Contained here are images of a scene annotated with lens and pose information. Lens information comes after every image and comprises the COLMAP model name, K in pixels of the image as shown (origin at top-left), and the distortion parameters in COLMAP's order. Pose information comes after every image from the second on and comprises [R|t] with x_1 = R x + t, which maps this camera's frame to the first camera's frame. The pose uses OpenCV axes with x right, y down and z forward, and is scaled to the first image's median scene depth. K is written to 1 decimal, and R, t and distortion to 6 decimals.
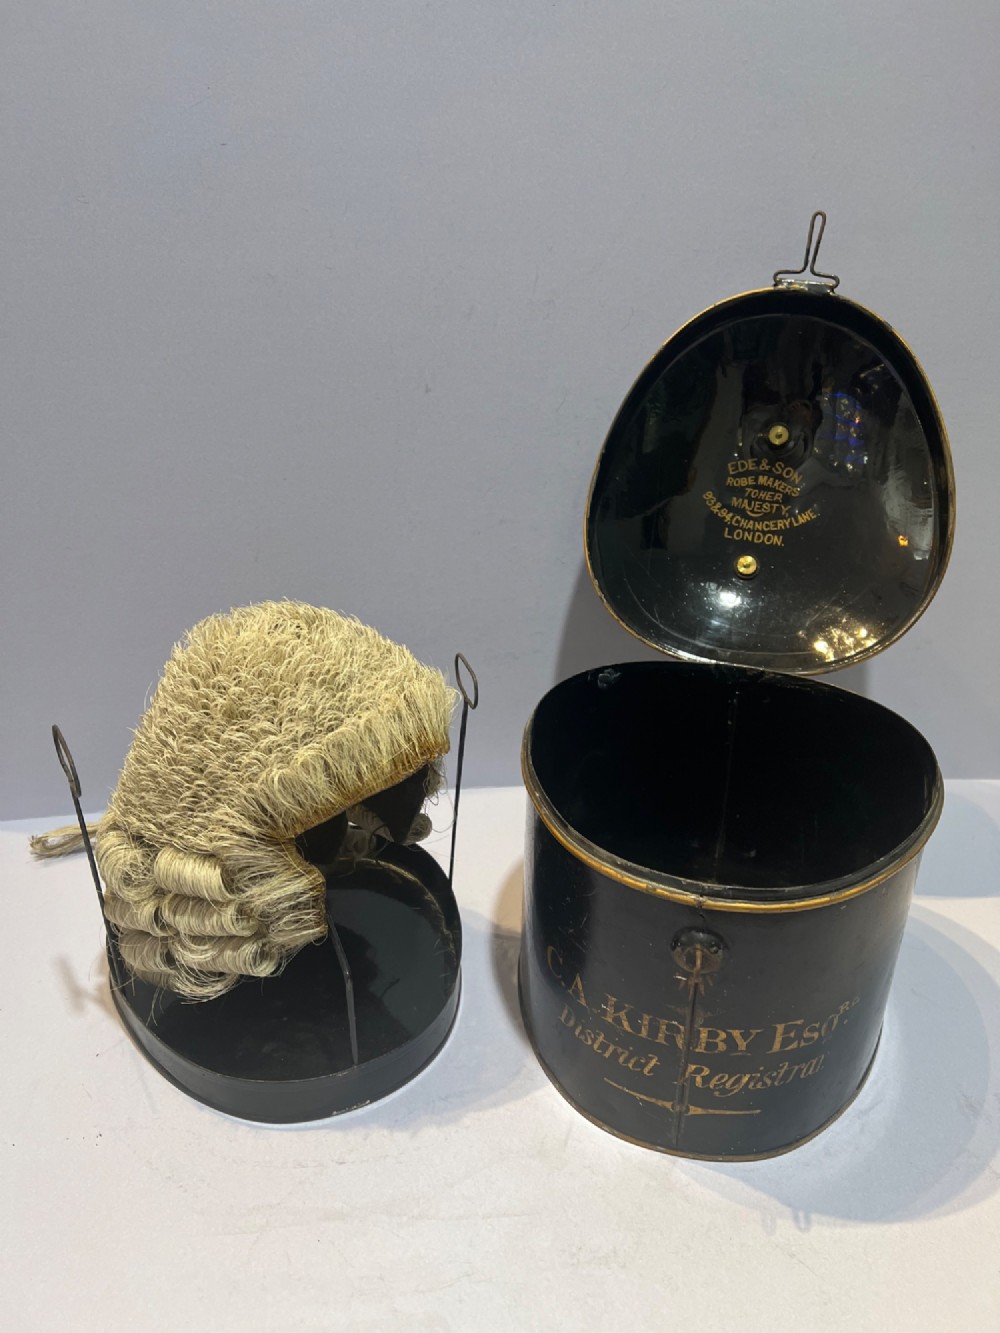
lens RADIAL K [[1089.5, 0, 499.3], [0, 1089.5, 630.4], [0, 0, 1]] dist [-0.031715, 0.042088]
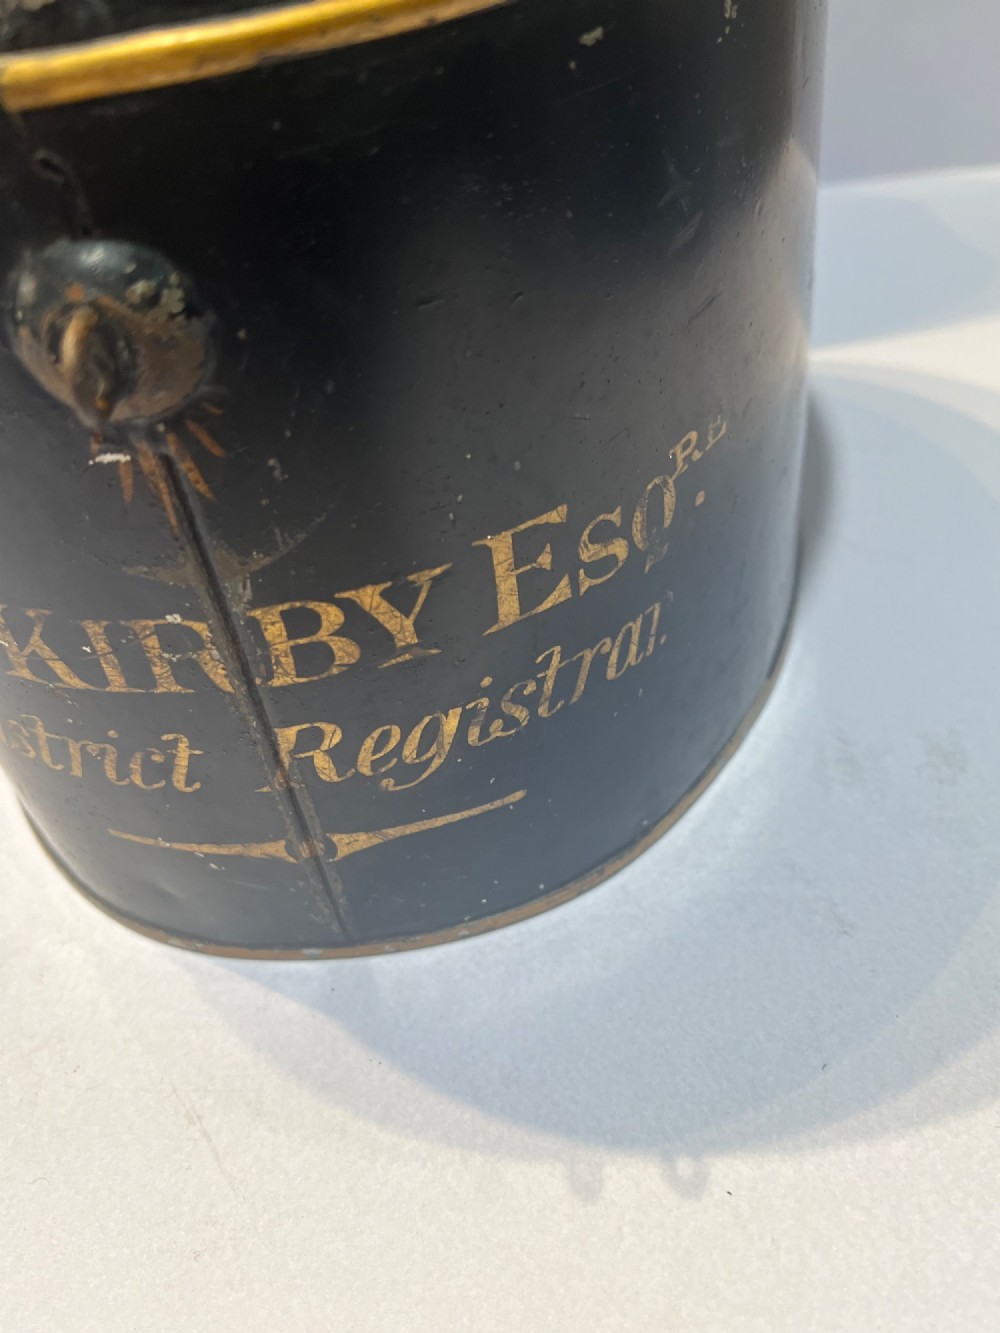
lens RADIAL K [[1161.0, 0, 527.1], [0, 1161.0, 680.0], [0, 0, 1]] dist [0.047704, -0.142450]
pose [[0.957590, -0.271950, 0.095207, 0.216513], [0.233286, 0.925694, 0.297773, 0.293752], [-0.169112, -0.262934, 0.949877, 0.642558]]
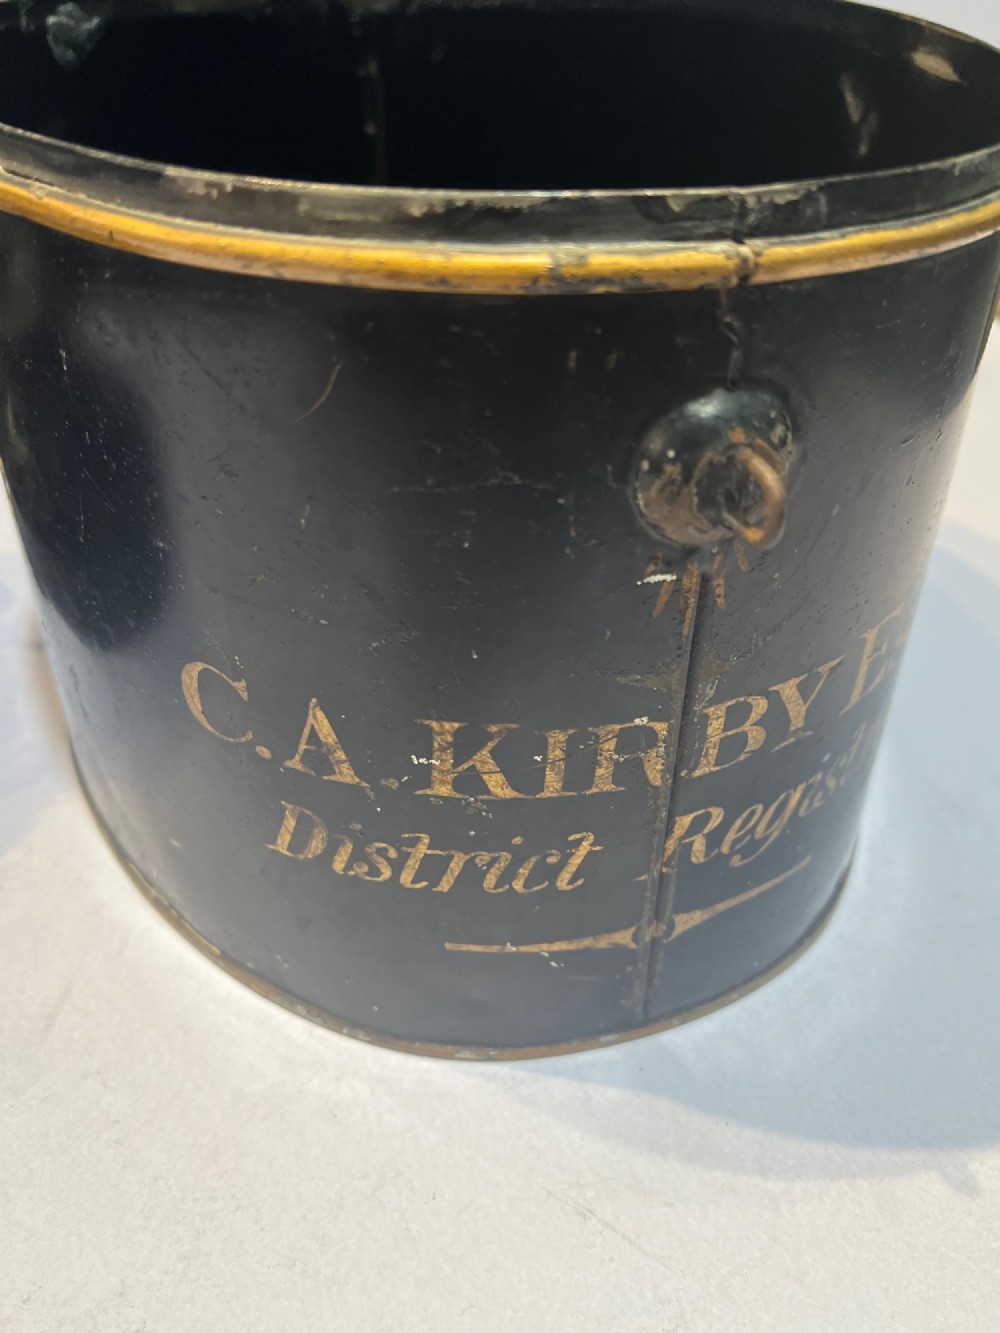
lens RADIAL K [[1161.0, 0, 508.1], [0, 1161.0, 673.5], [0, 0, 1]] dist [0.047704, -0.142450]
pose [[0.842493, -0.323953, 0.430418, -0.026530], [0.217354, 0.935477, 0.278640, 0.229629], [-0.492912, -0.141199, 0.858545, 0.689121]]
